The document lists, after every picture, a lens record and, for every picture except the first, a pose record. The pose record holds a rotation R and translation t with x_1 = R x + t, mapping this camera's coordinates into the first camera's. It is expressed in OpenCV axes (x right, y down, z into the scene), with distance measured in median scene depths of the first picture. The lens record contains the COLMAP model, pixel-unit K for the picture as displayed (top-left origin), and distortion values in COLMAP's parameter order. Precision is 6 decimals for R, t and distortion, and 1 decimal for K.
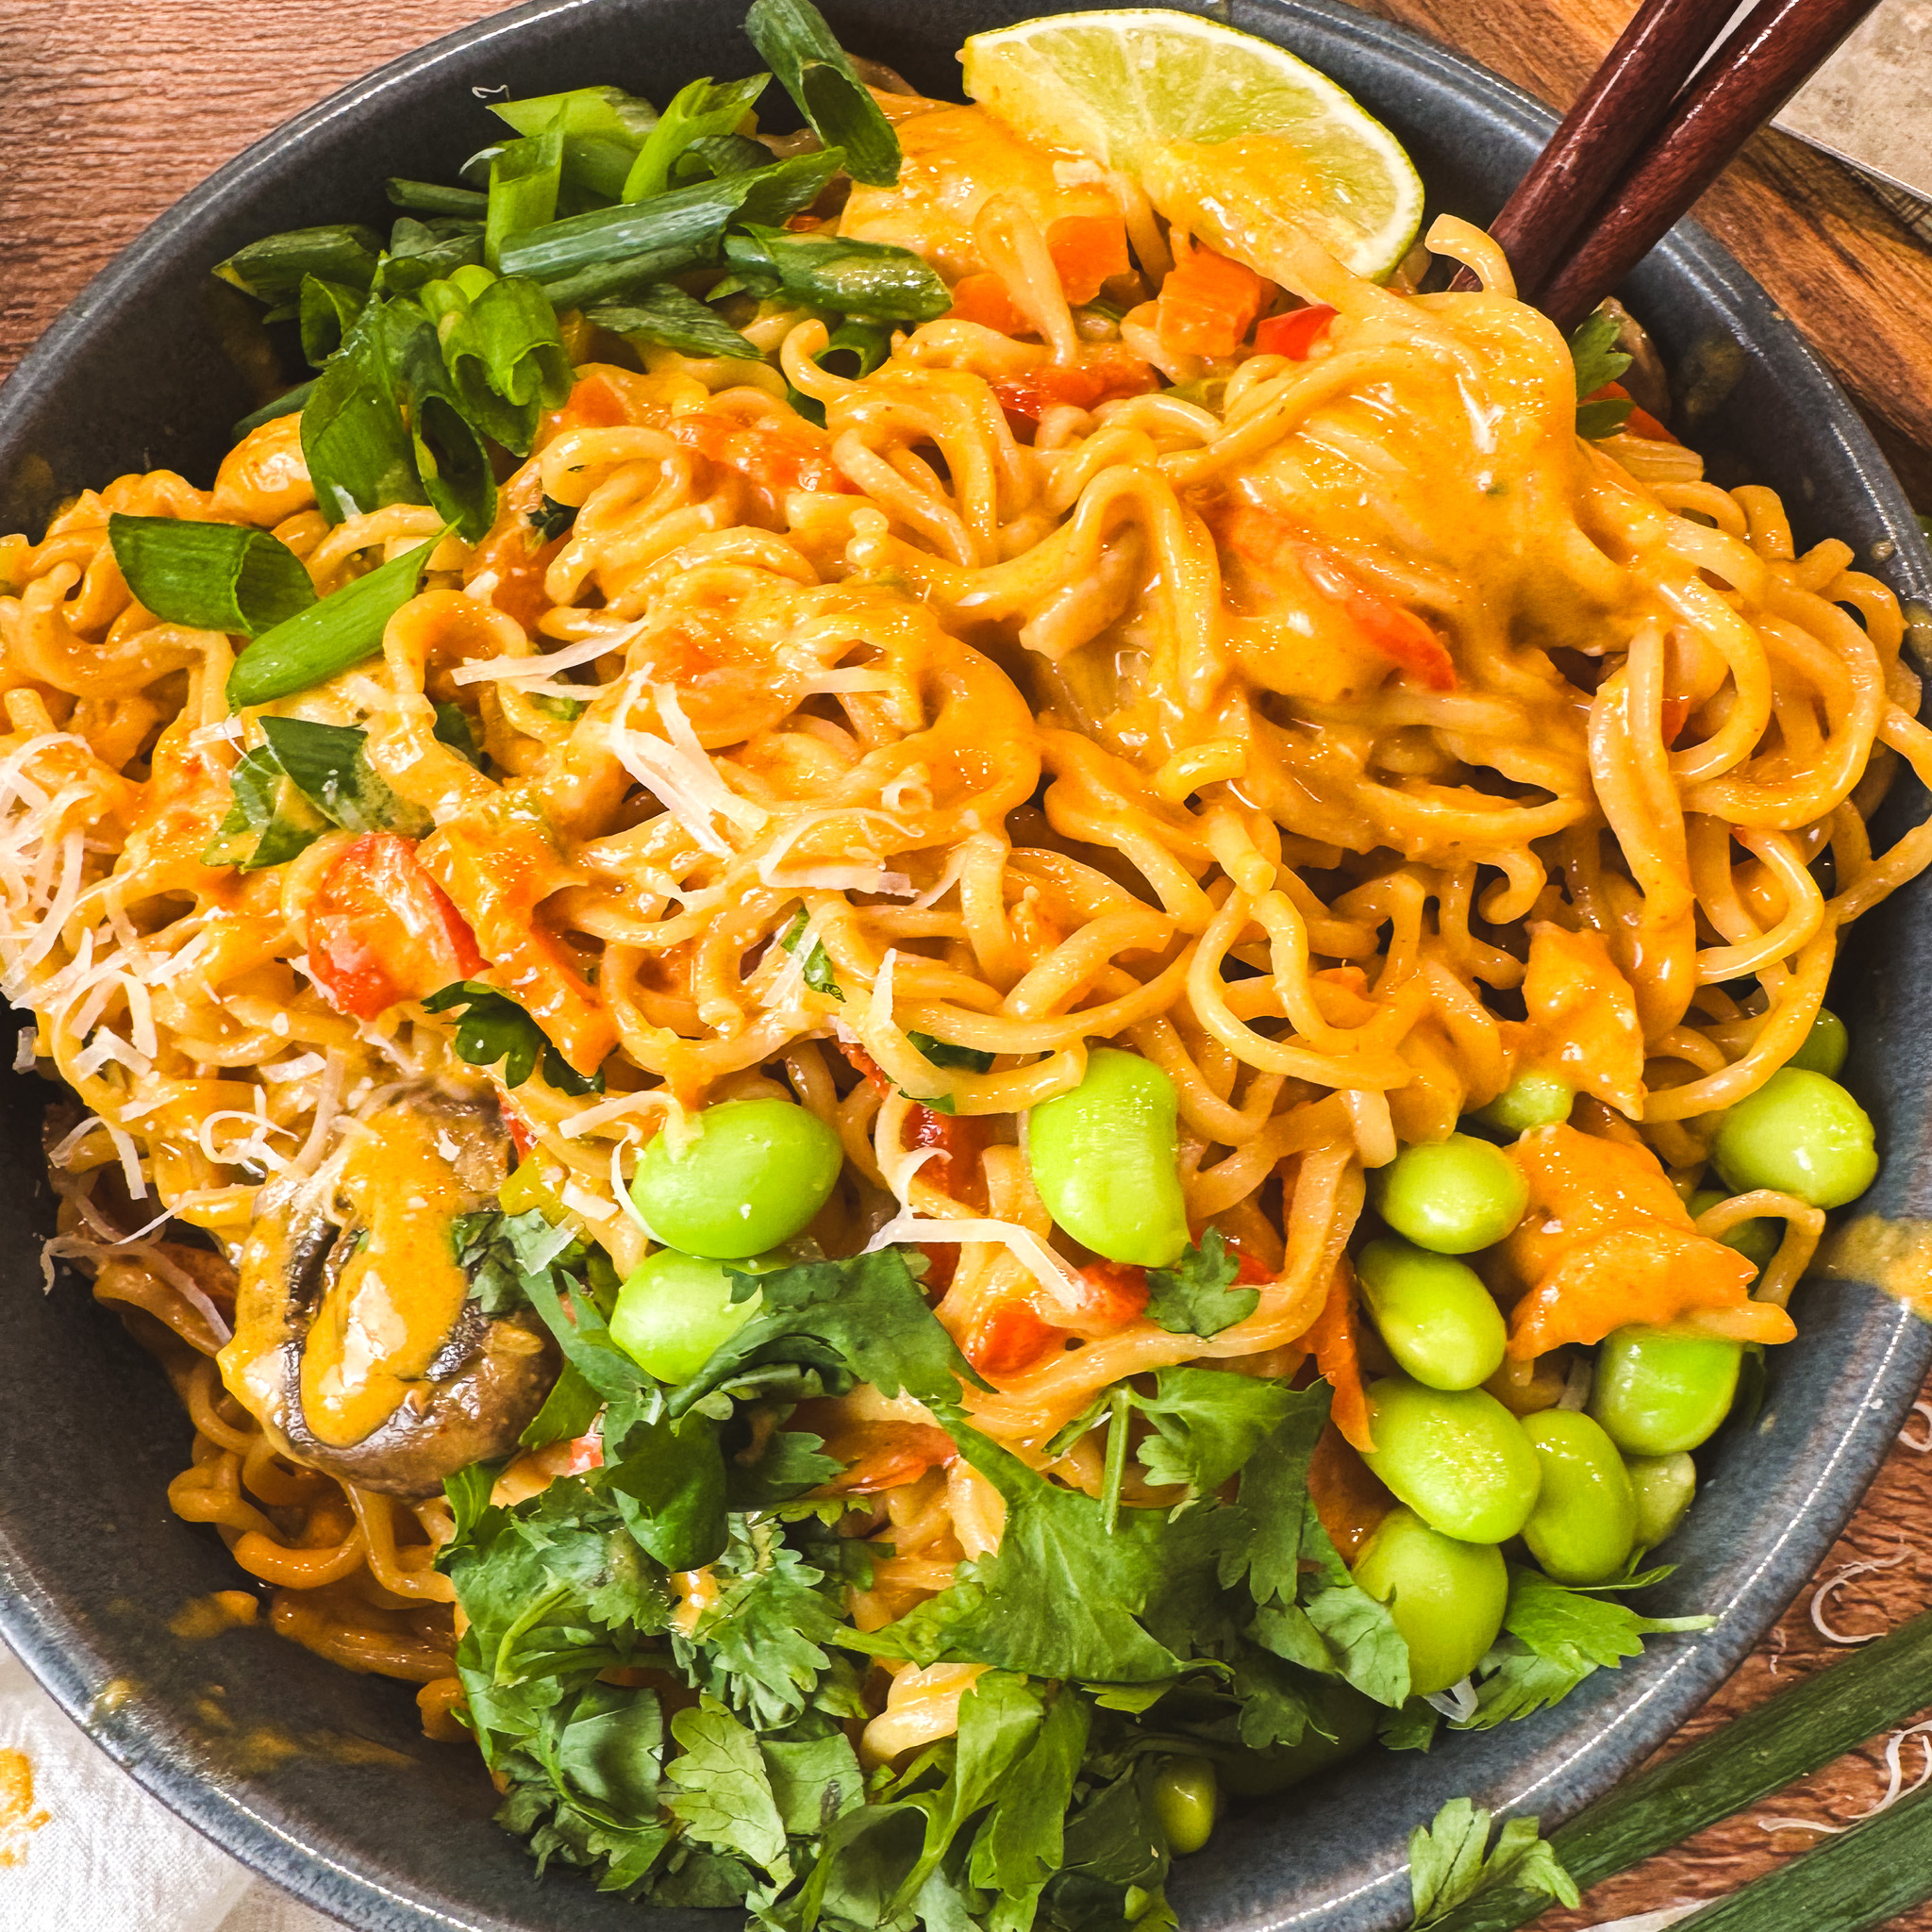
lens RADIAL K [[1763.5, 0, 966.4], [0, 1763.5, 954.0], [0, 0, 1]] dist [0.013696, 0.021918]
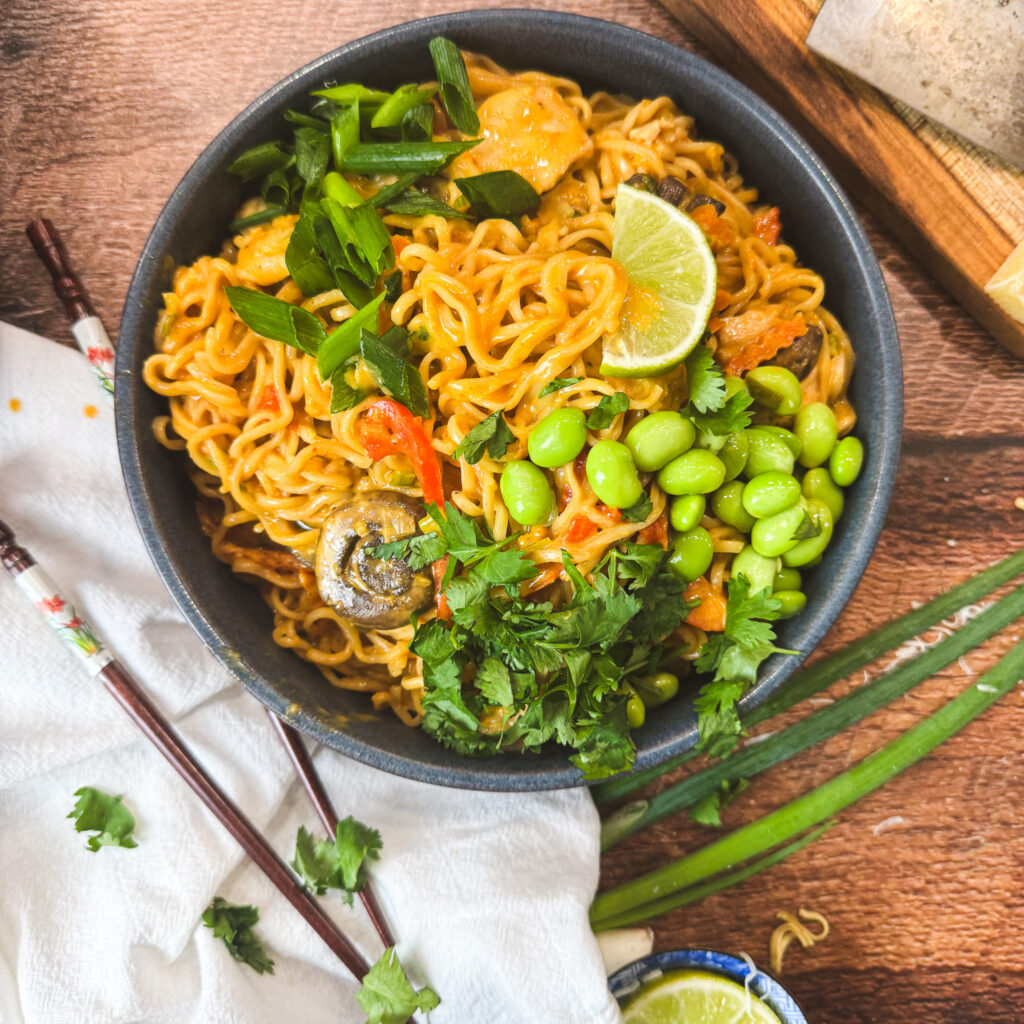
lens RADIAL K [[934.7, 0, 510.4], [0, 934.7, 513.0], [0, 0, 1]] dist [0.013696, 0.021918]
pose [[0.994269, -0.056956, 0.090475, -0.242095], [0.036462, 0.976188, 0.213838, -0.232193], [-0.100500, -0.209314, 0.972670, -0.547890]]
